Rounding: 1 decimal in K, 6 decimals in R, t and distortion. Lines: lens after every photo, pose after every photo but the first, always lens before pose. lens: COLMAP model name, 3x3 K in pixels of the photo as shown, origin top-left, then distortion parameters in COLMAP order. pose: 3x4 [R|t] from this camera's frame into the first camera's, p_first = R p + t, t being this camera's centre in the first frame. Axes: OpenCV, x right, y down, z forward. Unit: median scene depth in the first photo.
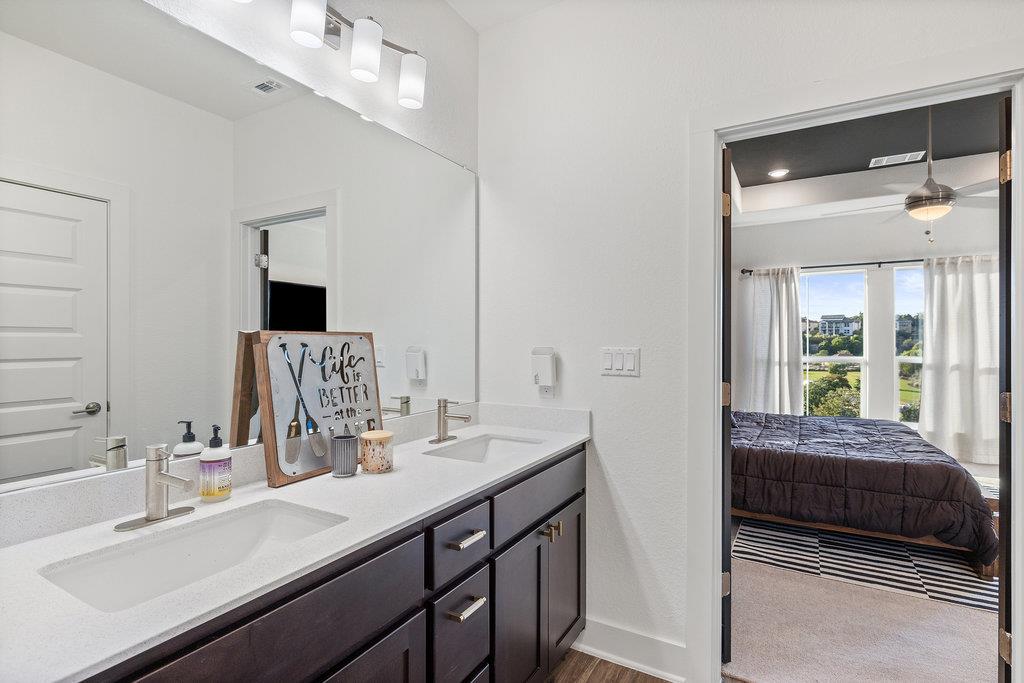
lens RADIAL K [[496.5, 0, 517.1], [0, 496.5, 339.7], [0, 0, 1]] dist [-0.002959, 0.003112]
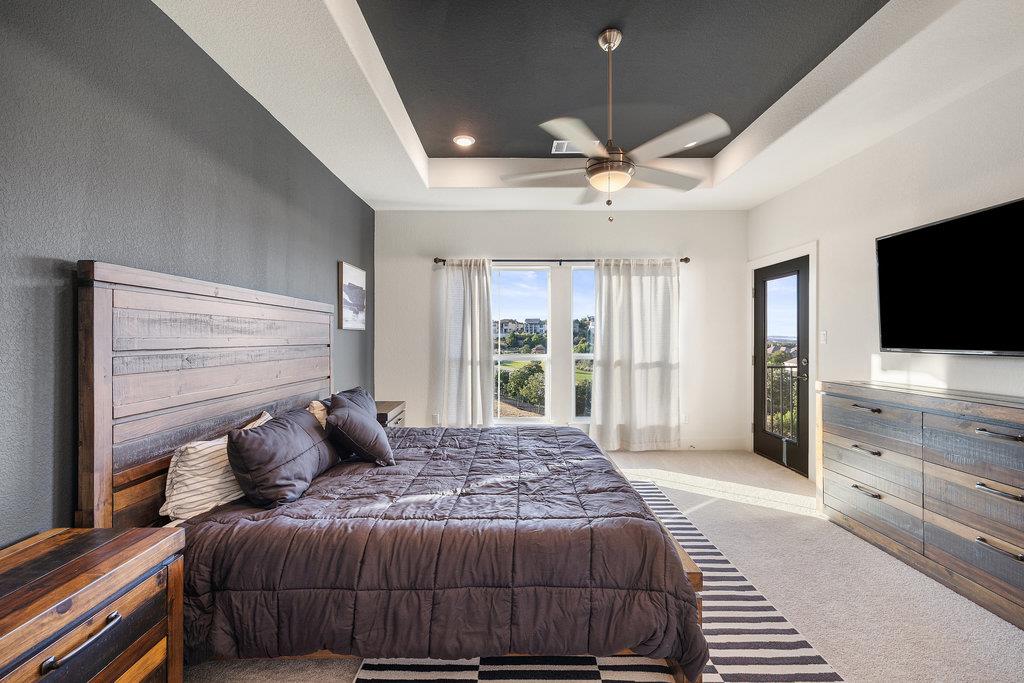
lens RADIAL K [[433.0, 0, 509.4], [0, 433.0, 337.6], [0, 0, 1]] dist [0.011171, 0.000243]
pose [[0.871341, 0.000059, 0.490678, 0.224881], [-0.000938, 0.999998, 0.001546, -0.000340], [-0.490677, -0.001808, 0.871340, 0.306202]]
